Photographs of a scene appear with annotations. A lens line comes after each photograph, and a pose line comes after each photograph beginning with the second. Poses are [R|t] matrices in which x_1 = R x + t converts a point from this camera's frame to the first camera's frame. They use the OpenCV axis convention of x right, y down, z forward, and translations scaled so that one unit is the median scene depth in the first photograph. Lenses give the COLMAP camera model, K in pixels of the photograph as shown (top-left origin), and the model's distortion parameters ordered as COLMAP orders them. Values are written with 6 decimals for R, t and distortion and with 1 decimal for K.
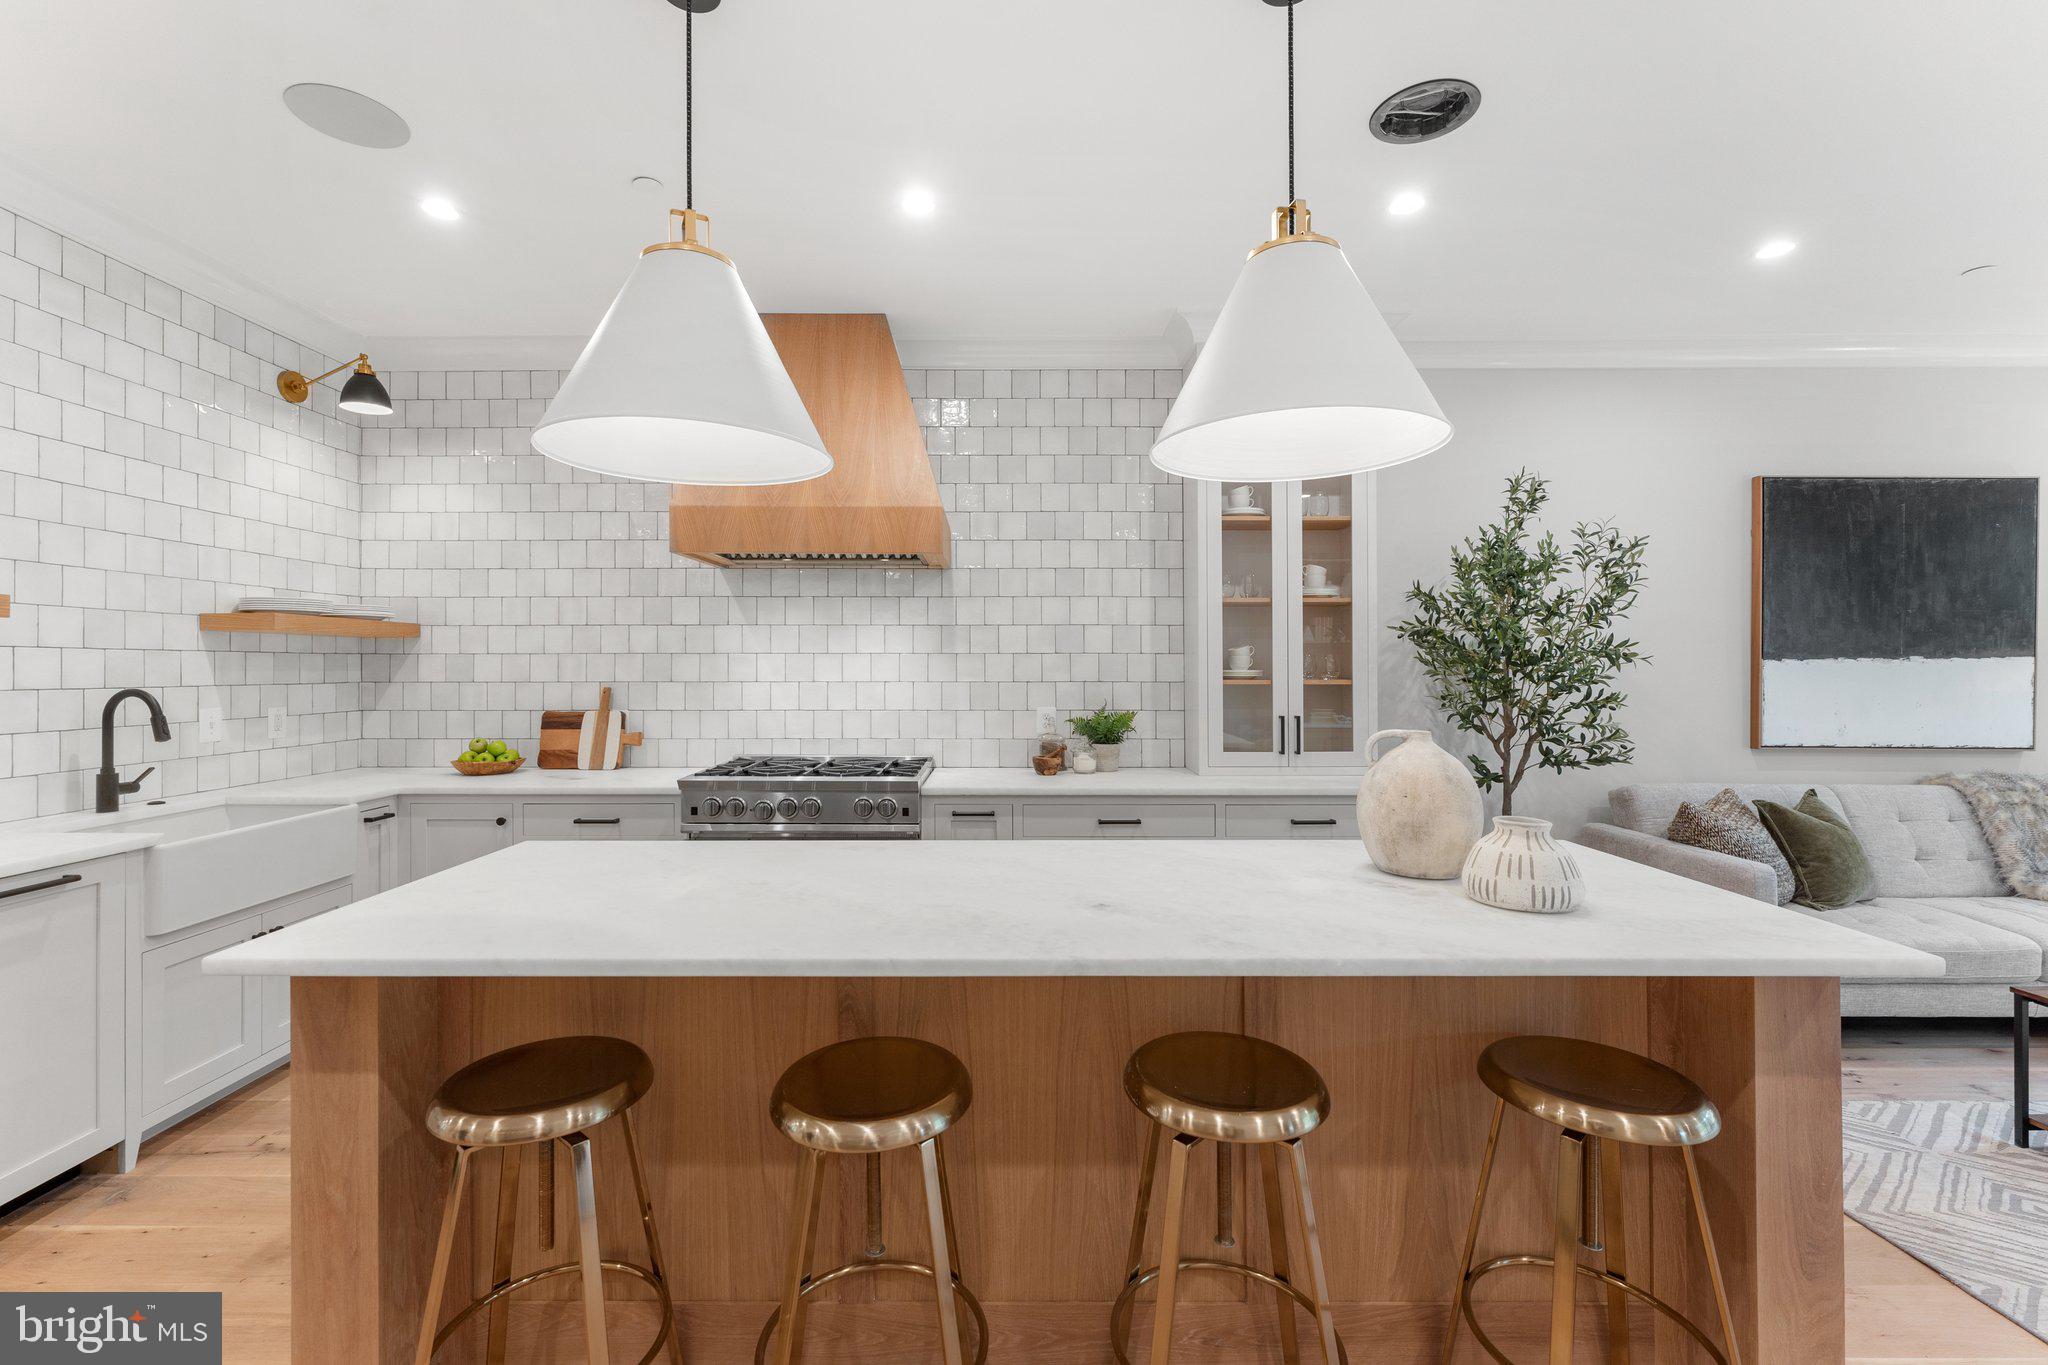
lens RADIAL K [[855.6, 0, 995.6], [0, 855.6, 662.4], [0, 0, 1]] dist [0.001952, -0.000102]
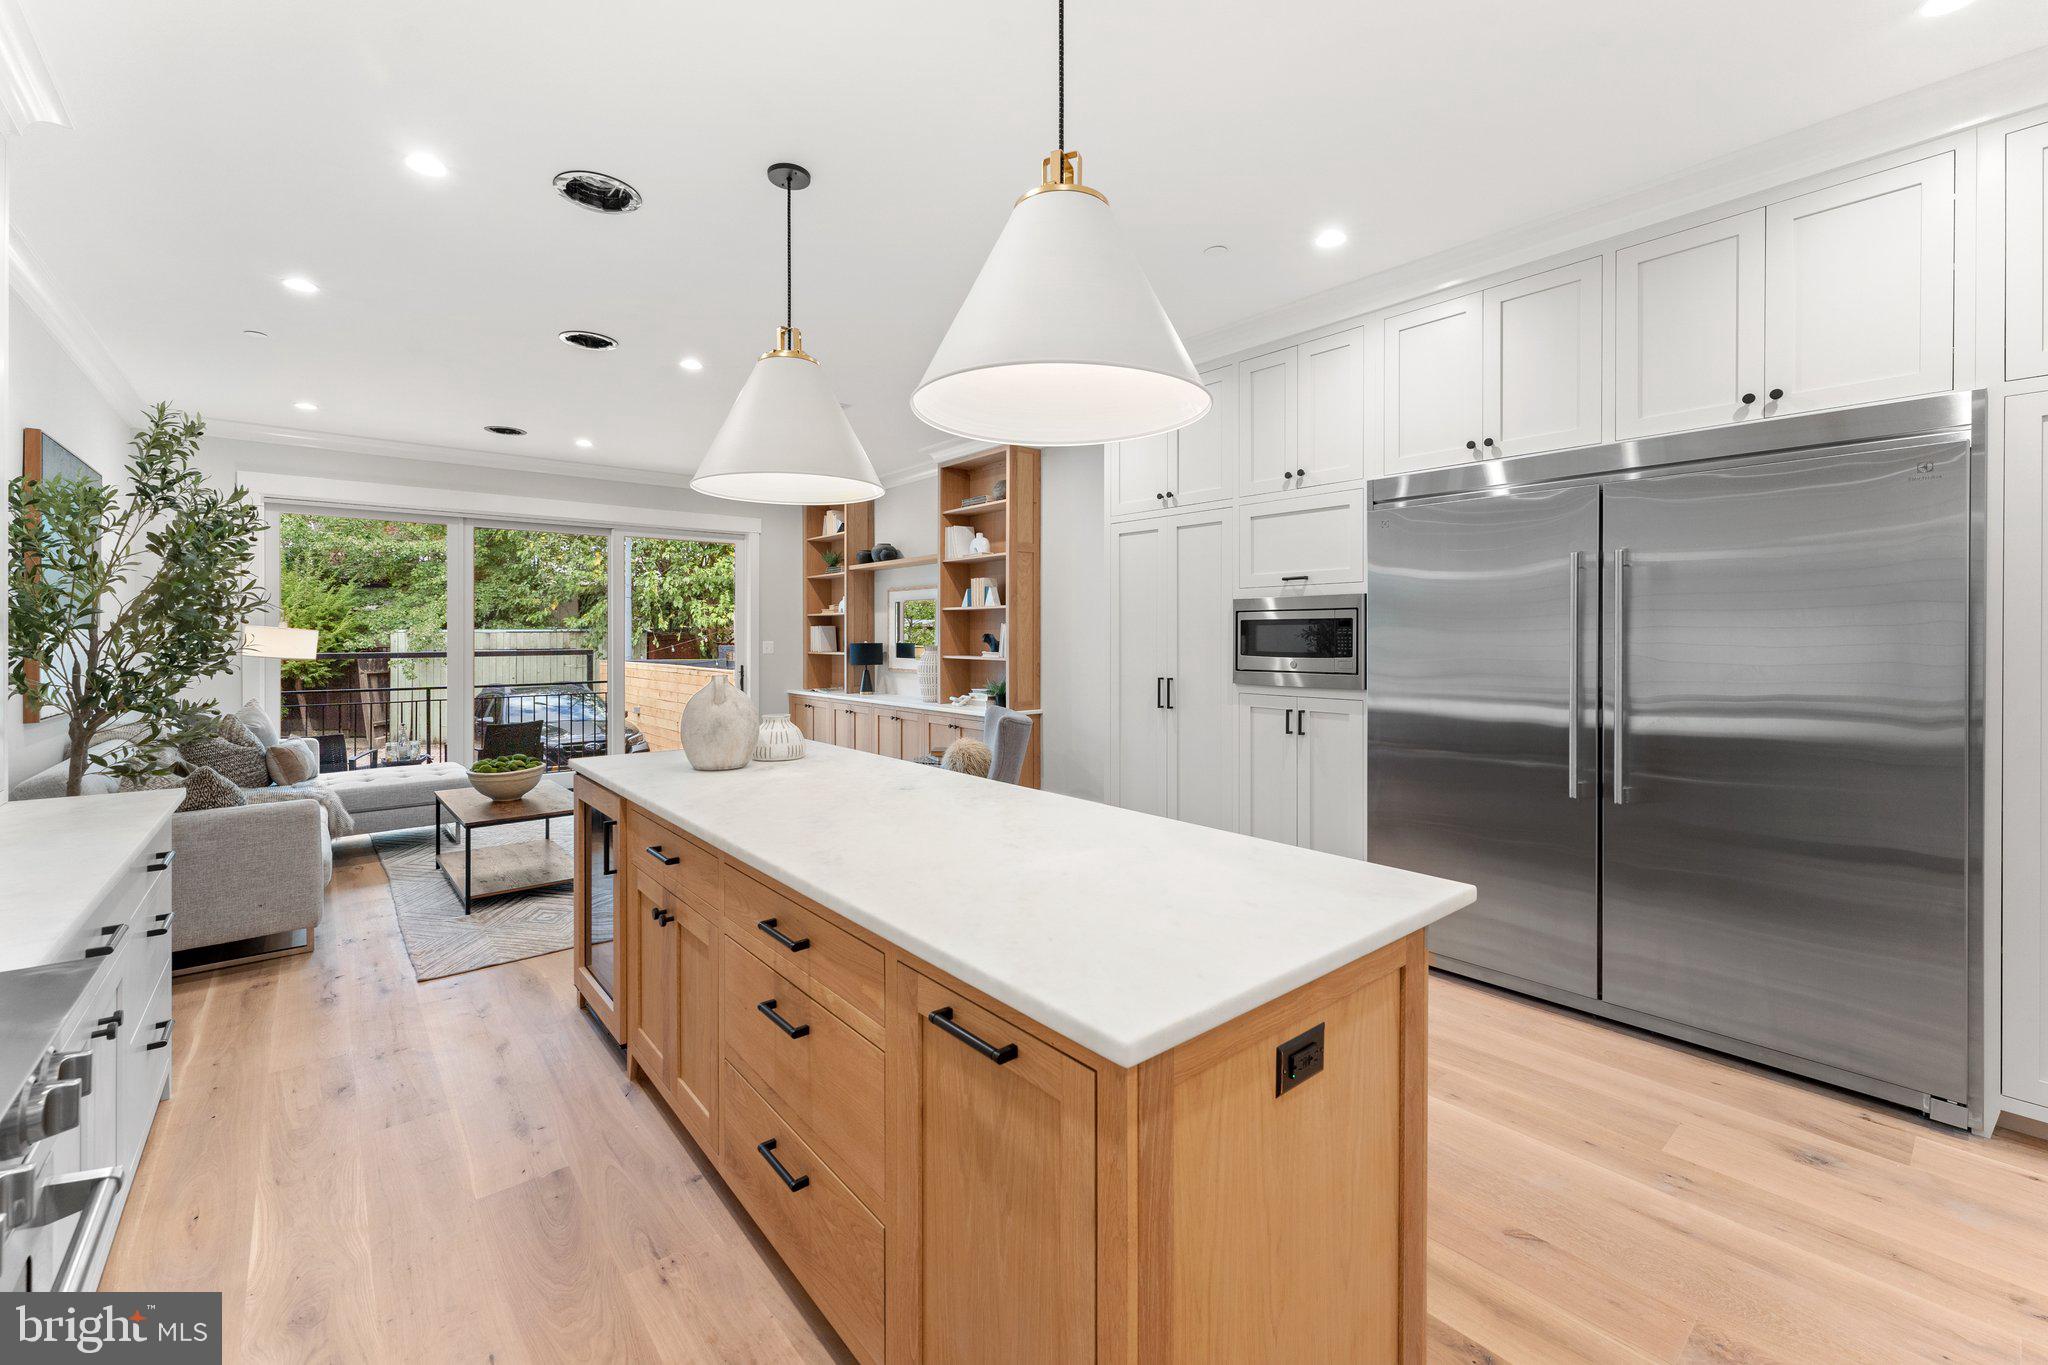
lens RADIAL K [[839.3, 0, 1018.9], [0, 839.3, 640.8], [0, 0, 1]] dist [-0.000491, 0.000351]
pose [[-0.644333, -0.004874, 0.764730, -0.521397], [-0.002586, 0.999988, 0.004196, 0.005245], [-0.764741, 0.000726, -0.644337, 0.822802]]
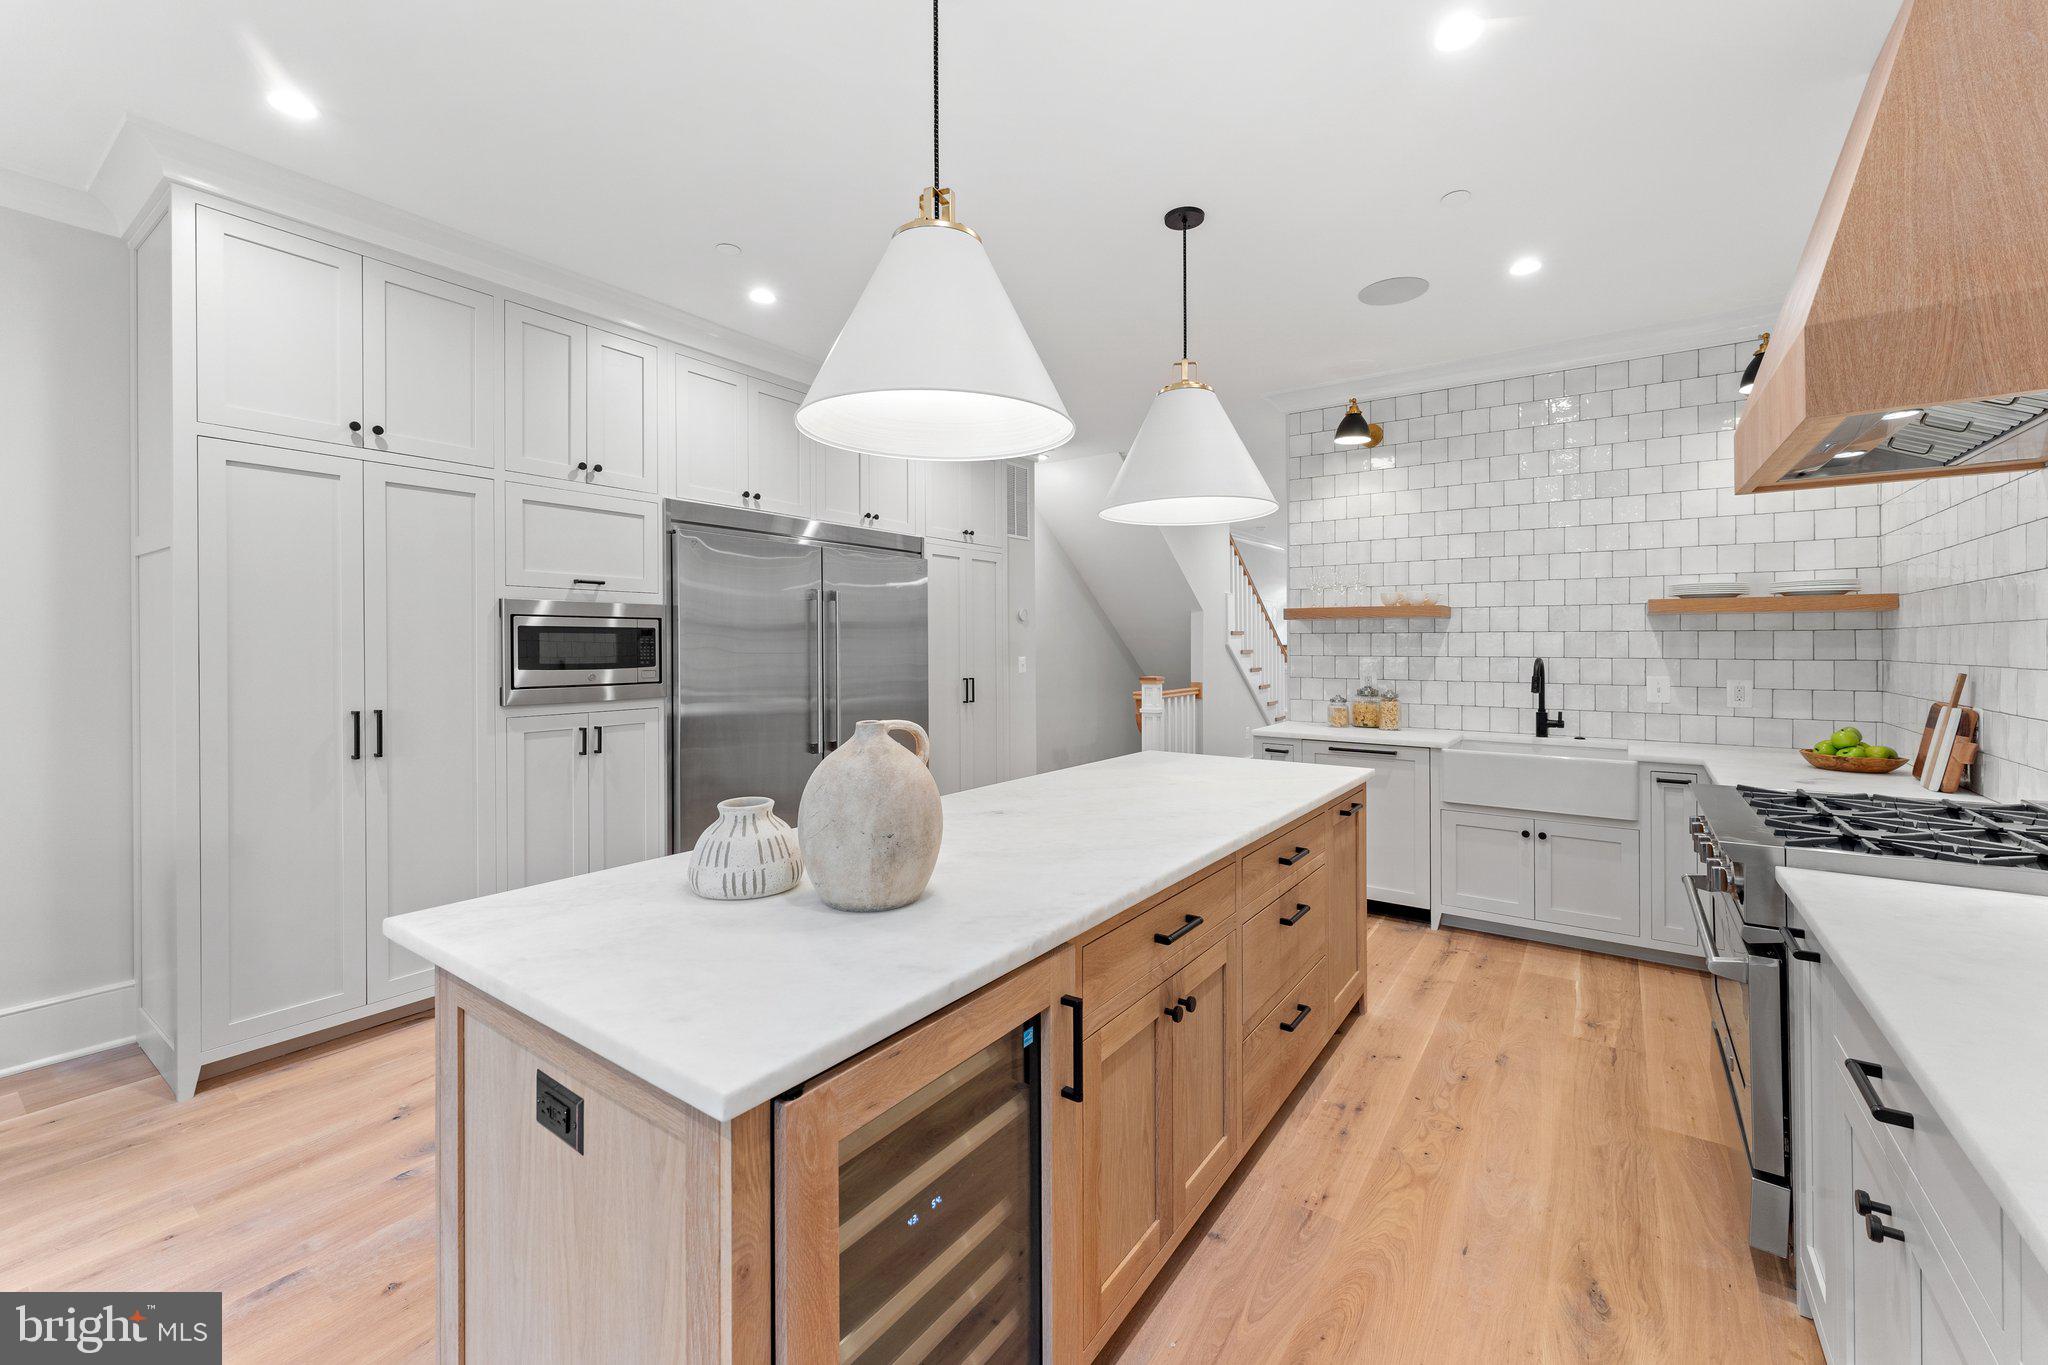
lens RADIAL K [[839.3, 0, 1018.9], [0, 839.3, 640.8], [0, 0, 1]] dist [-0.000491, 0.000351]
pose [[-0.573202, -0.003626, -0.819406, 0.563259], [0.003782, 0.999968, -0.007070, 0.005608], [0.819405, -0.007151, -0.573170, 0.825685]]
